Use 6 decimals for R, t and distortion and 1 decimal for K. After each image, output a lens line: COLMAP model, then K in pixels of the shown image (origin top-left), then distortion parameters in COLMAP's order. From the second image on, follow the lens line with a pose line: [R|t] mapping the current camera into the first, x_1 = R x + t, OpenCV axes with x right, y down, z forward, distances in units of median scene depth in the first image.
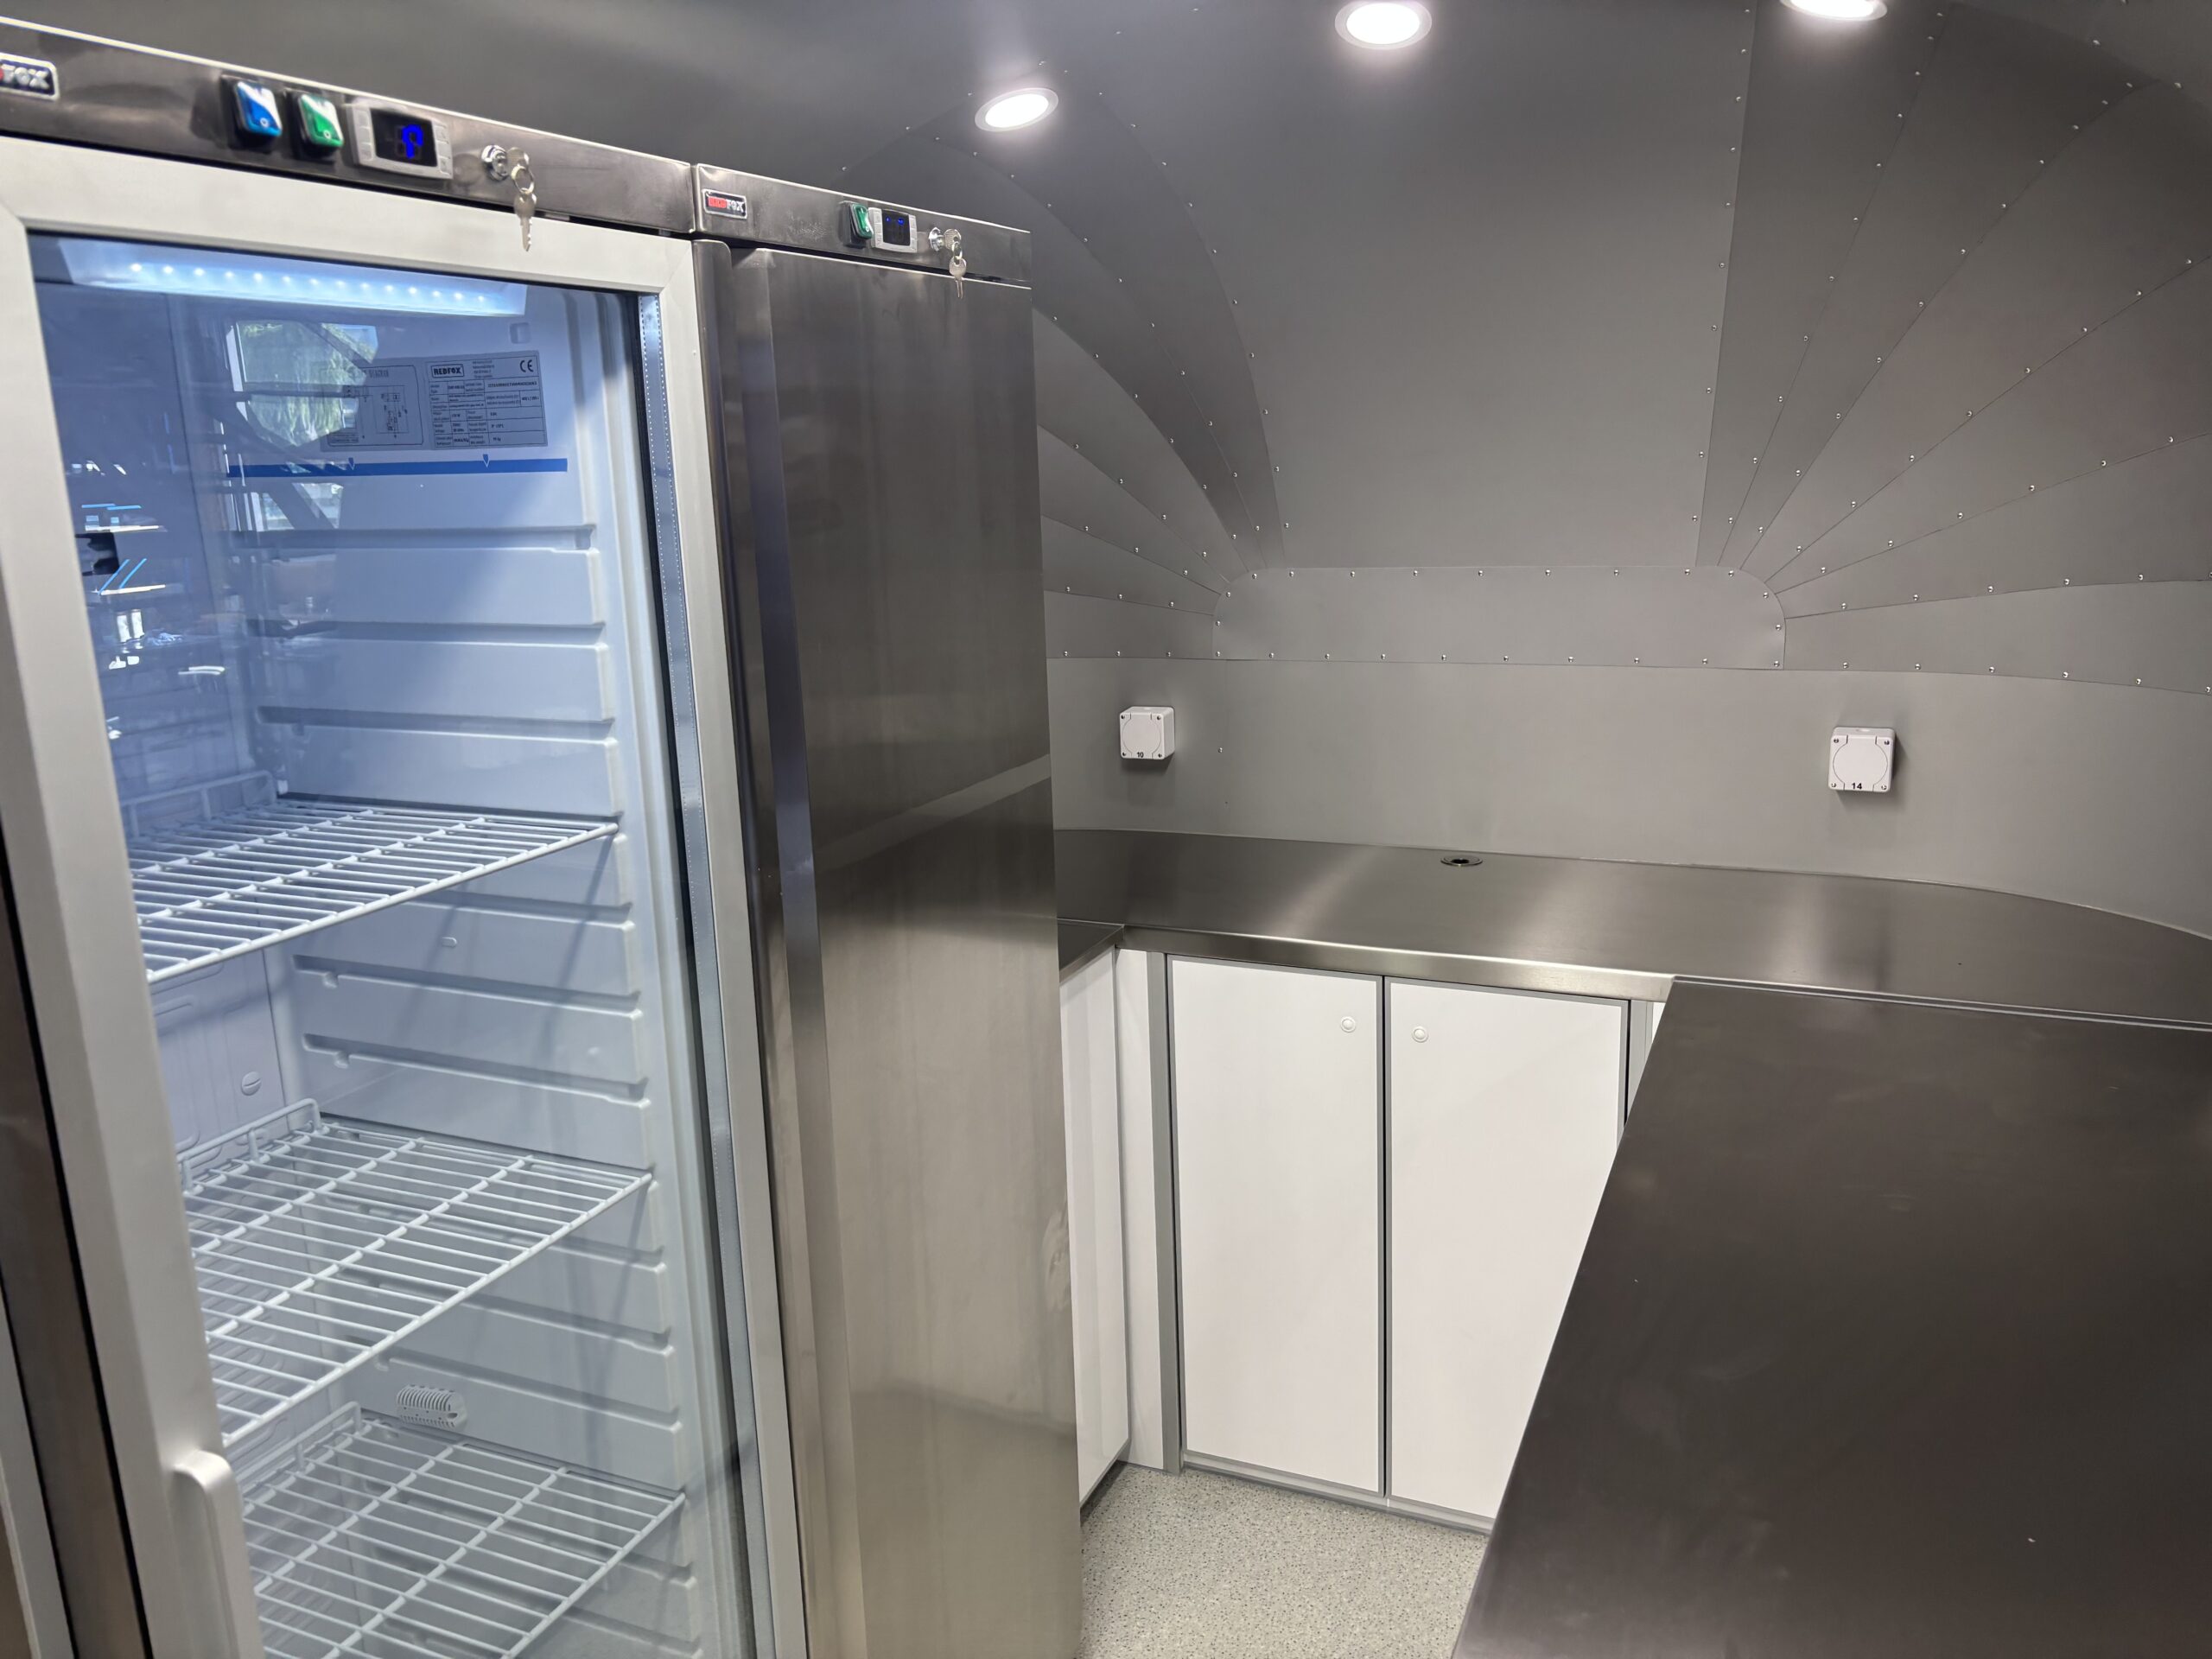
lens RADIAL K [[1720.2, 0, 1106.0], [0, 1720.2, 829.5], [0, 0, 1]] dist [0.024612, -0.001981]
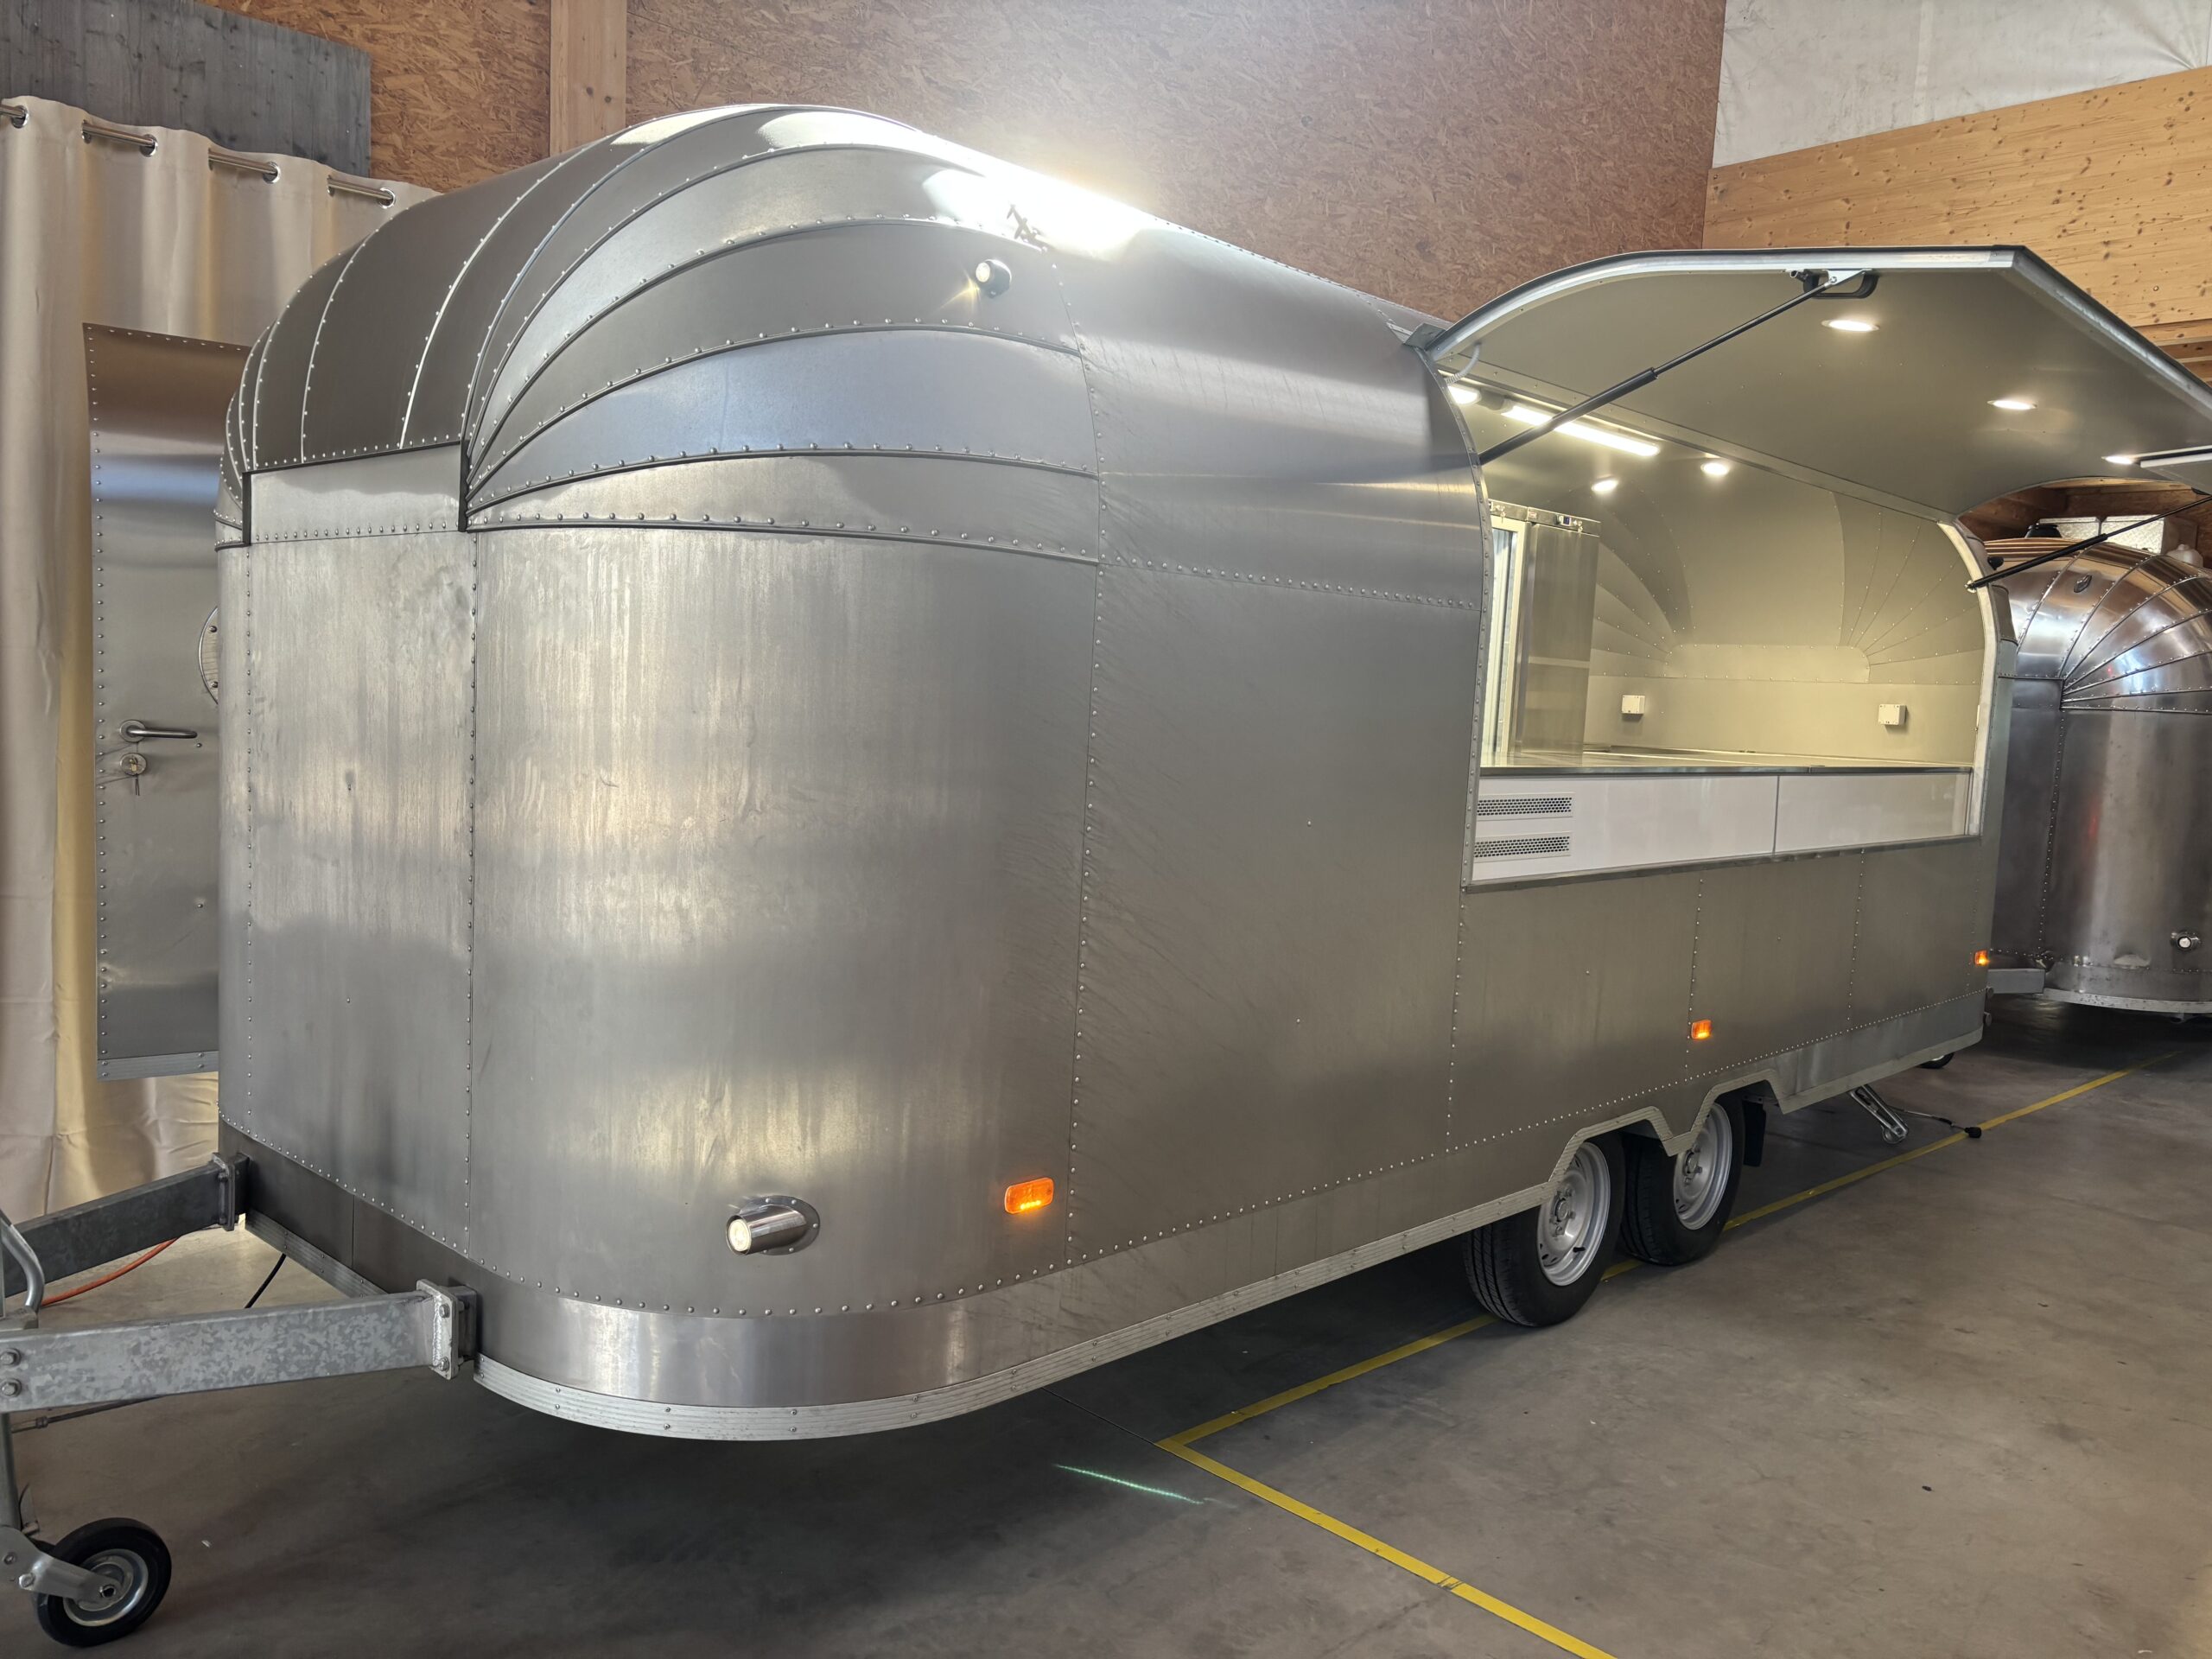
lens RADIAL K [[1720.2, 0, 1106.0], [0, 1720.2, 829.5], [0, 0, 1]] dist [0.024612, -0.001981]
pose [[0.939259, 0.104539, -0.326900, 0.183687], [-0.150304, 0.981577, -0.117961, 0.696896], [0.308546, 0.159930, 0.937668, -2.090300]]
